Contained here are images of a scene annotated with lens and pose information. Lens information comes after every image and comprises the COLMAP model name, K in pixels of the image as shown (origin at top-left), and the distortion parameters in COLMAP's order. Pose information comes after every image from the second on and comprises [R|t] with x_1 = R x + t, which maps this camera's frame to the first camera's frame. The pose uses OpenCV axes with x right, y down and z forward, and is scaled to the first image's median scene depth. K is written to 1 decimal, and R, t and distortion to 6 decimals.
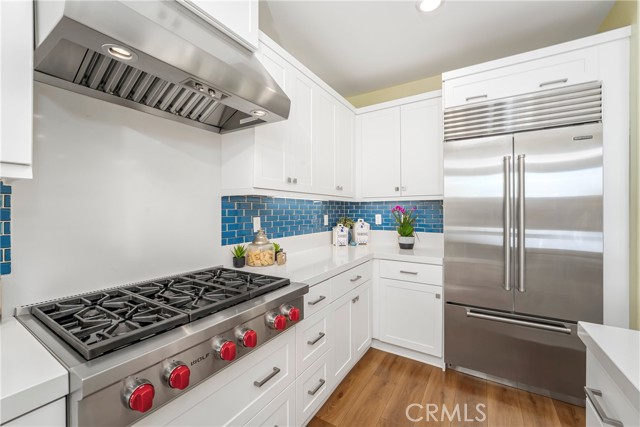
lens RADIAL K [[261.5, 0, 319.3], [0, 261.5, 211.5], [0, 0, 1]] dist [-0.001808, -0.000136]
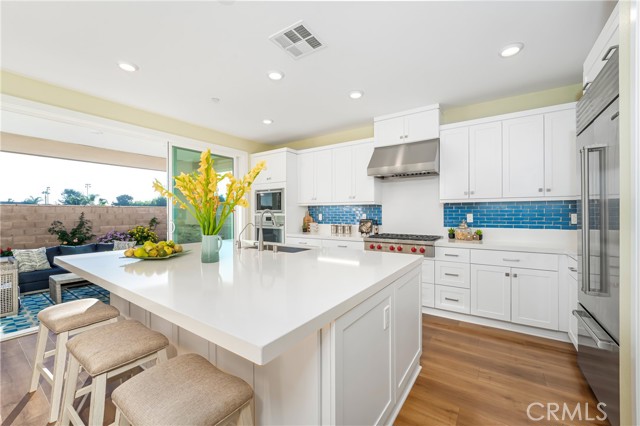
lens RADIAL K [[257.0, 0, 319.5], [0, 257.0, 211.9], [0, 0, 1]] dist [-0.016440, -0.000327]
pose [[-0.050470, -0.007552, -0.998697, 1.201069], [-0.003311, 0.999967, -0.007394, 0.018874], [0.998720, 0.002934, -0.050493, 0.062552]]
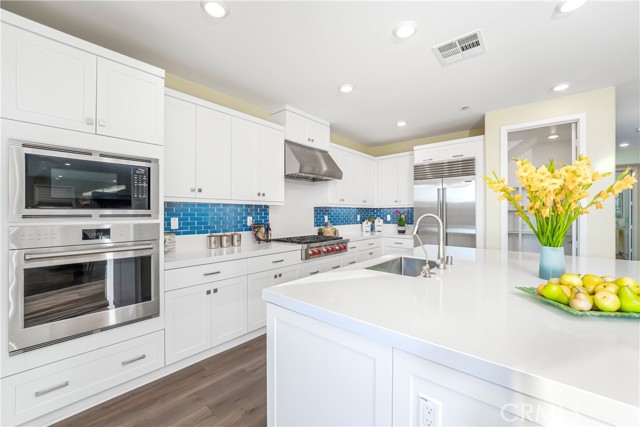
lens RADIAL K [[261.5, 0, 322.2], [0, 261.5, 214.3], [0, 0, 1]] dist [-0.001808, -0.000136]
pose [[0.989674, -0.002436, -0.143313, 0.040202], [0.002402, 0.999997, -0.000409, 0.007485], [0.143314, 0.000061, 0.989677, -0.981802]]
